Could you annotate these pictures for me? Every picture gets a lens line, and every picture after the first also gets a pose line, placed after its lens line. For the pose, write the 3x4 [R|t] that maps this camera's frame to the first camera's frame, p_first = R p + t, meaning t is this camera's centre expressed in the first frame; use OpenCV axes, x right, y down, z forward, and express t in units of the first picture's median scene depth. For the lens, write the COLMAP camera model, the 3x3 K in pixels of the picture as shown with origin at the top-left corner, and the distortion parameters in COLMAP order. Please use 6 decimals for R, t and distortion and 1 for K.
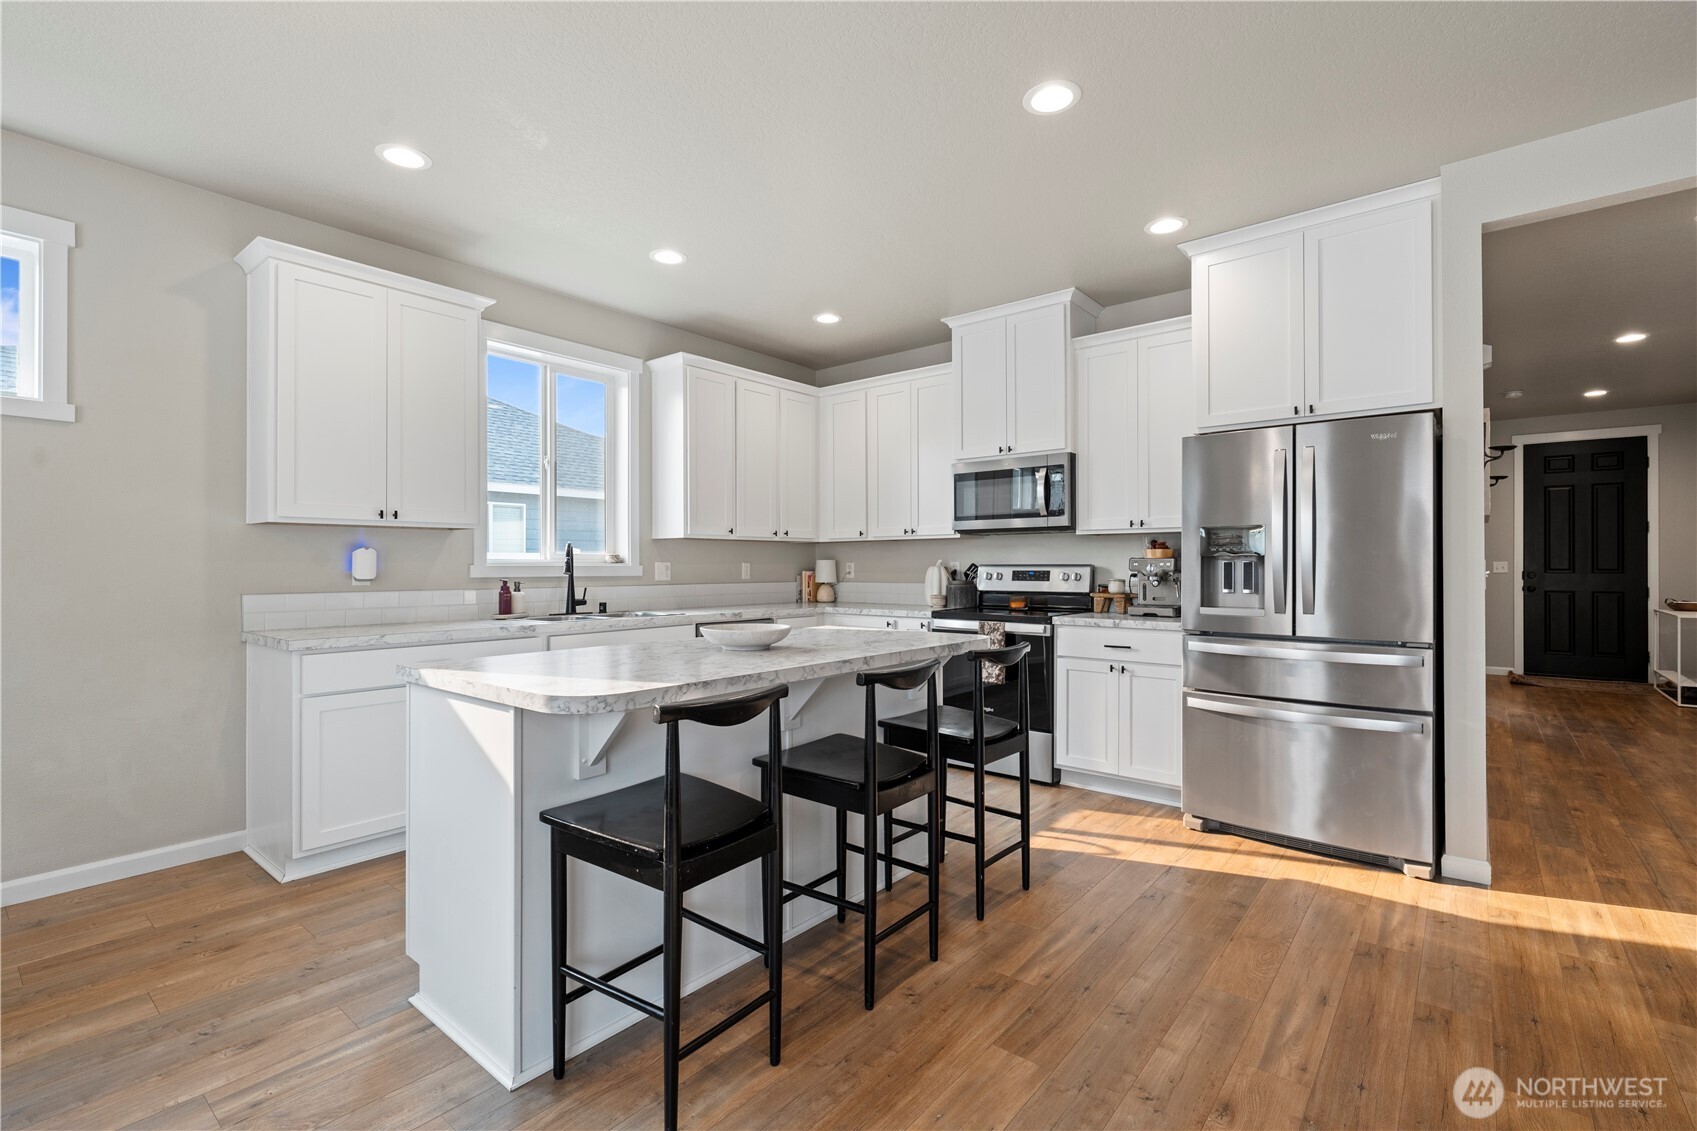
lens RADIAL K [[764.5, 0, 840.6], [0, 764.5, 562.7], [0, 0, 1]] dist [0.001586, 0.000697]
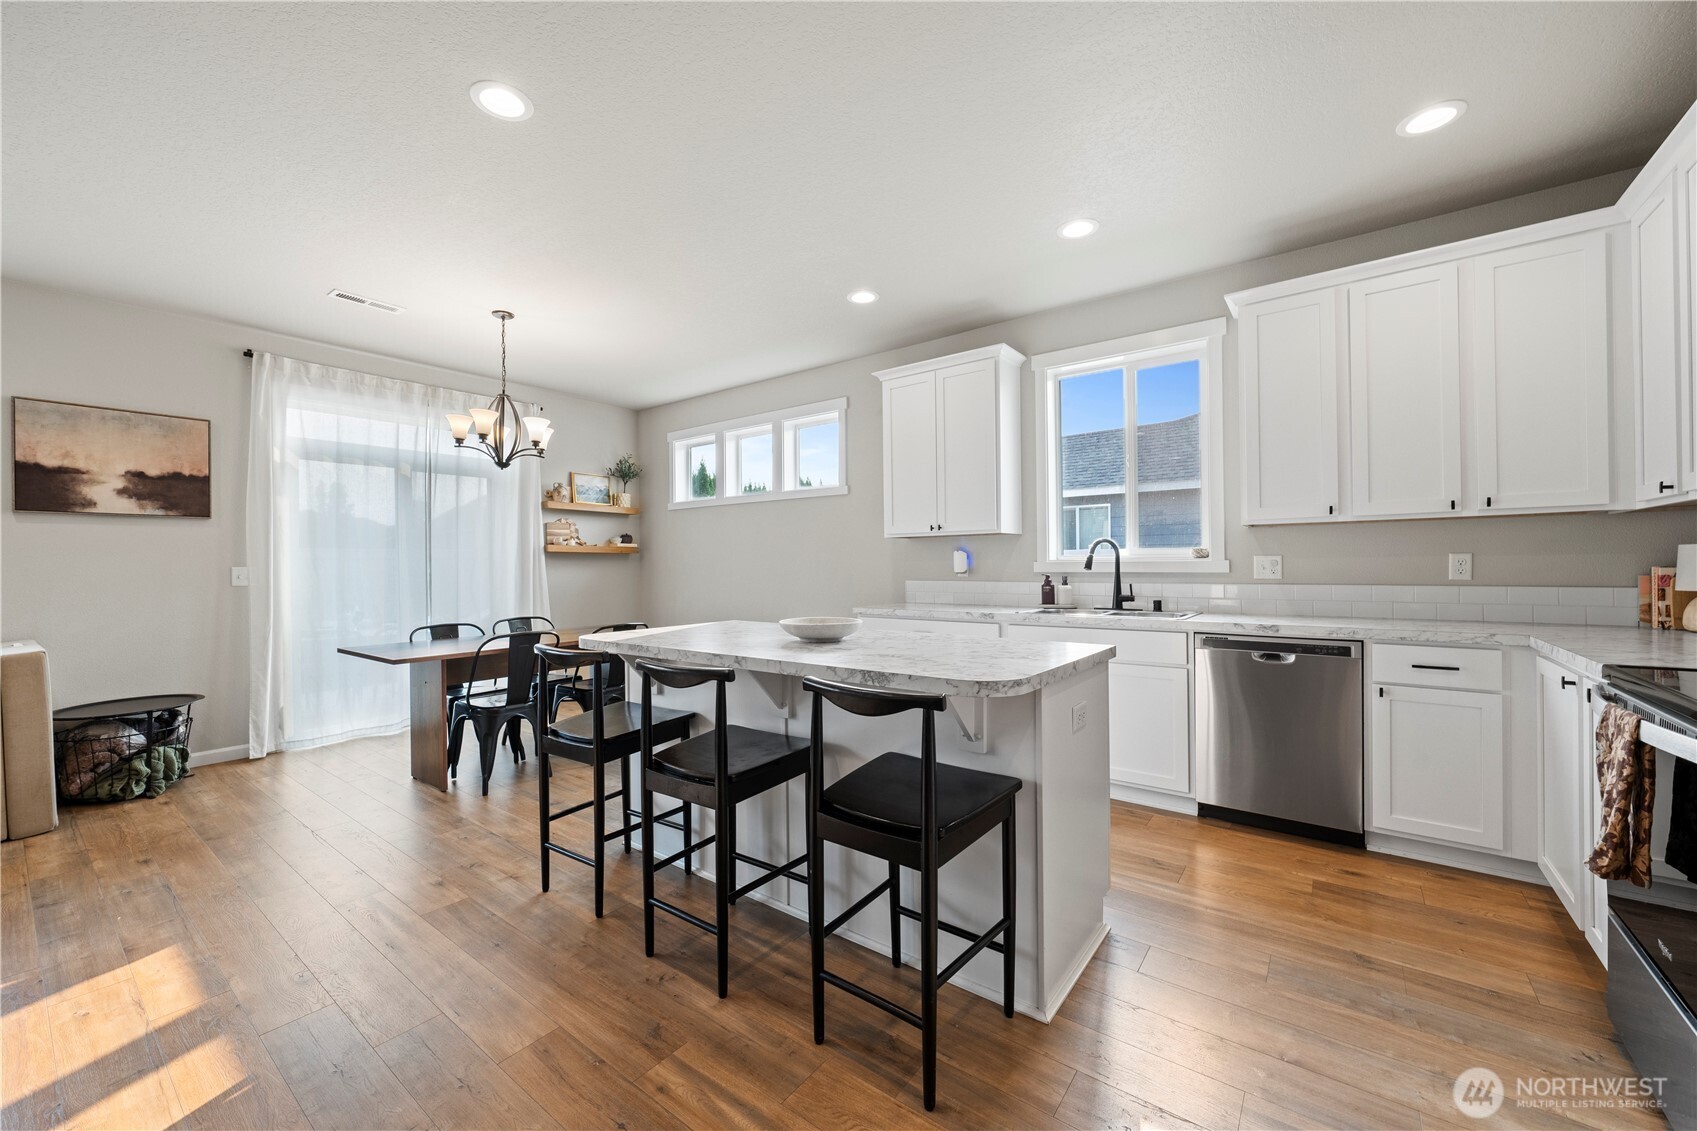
lens RADIAL K [[657.0, 0, 844.1], [0, 657.0, 557.9], [0, 0, 1]] dist [-0.000426, 0.000142]
pose [[0.043938, -0.009340, -0.998991, 0.491096], [0.013765, 0.999867, -0.008743, 0.001799], [0.998939, -0.013367, 0.044060, 0.597215]]
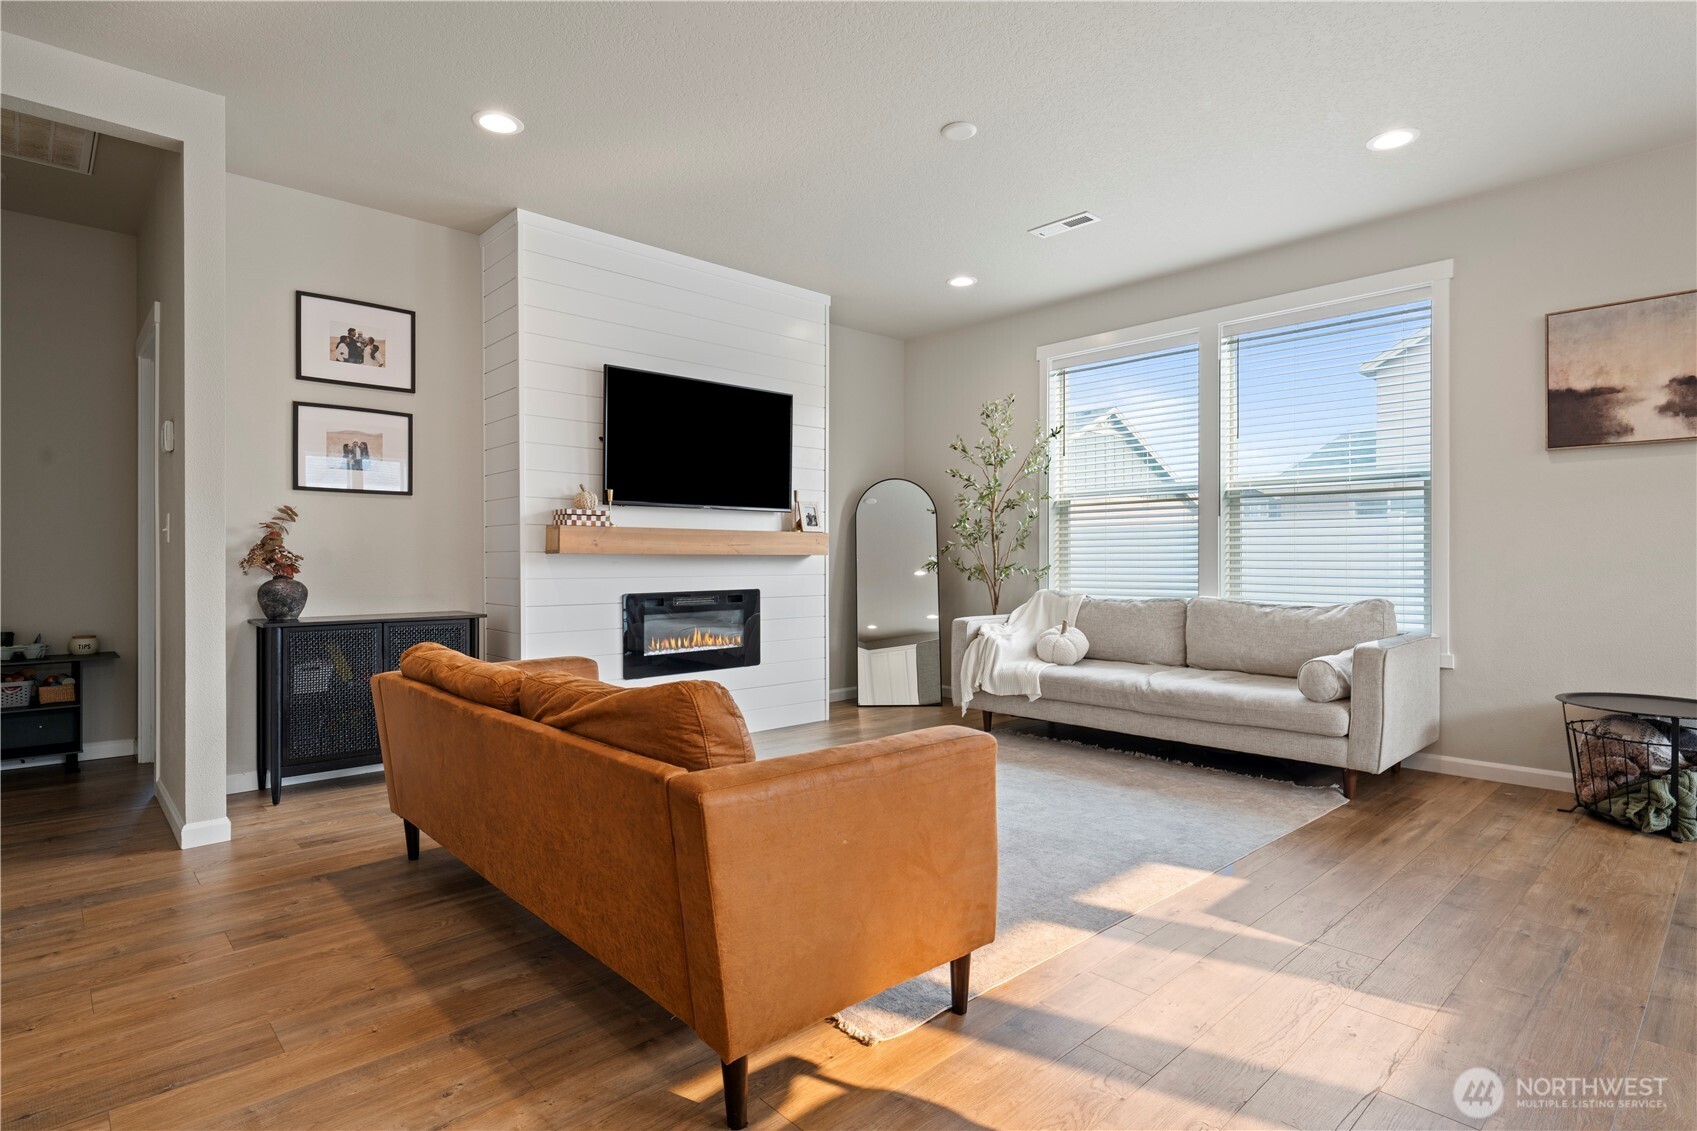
lens RADIAL K [[864.5, 0, 841.4], [0, 864.5, 559.1], [0, 0, 1]] dist [0.002159, -0.000187]
pose [[-0.991348, 0.003364, 0.131215, 0.254499], [0.002588, 0.999978, -0.006081, 0.040010], [-0.131233, -0.005689, -0.991335, 0.604355]]
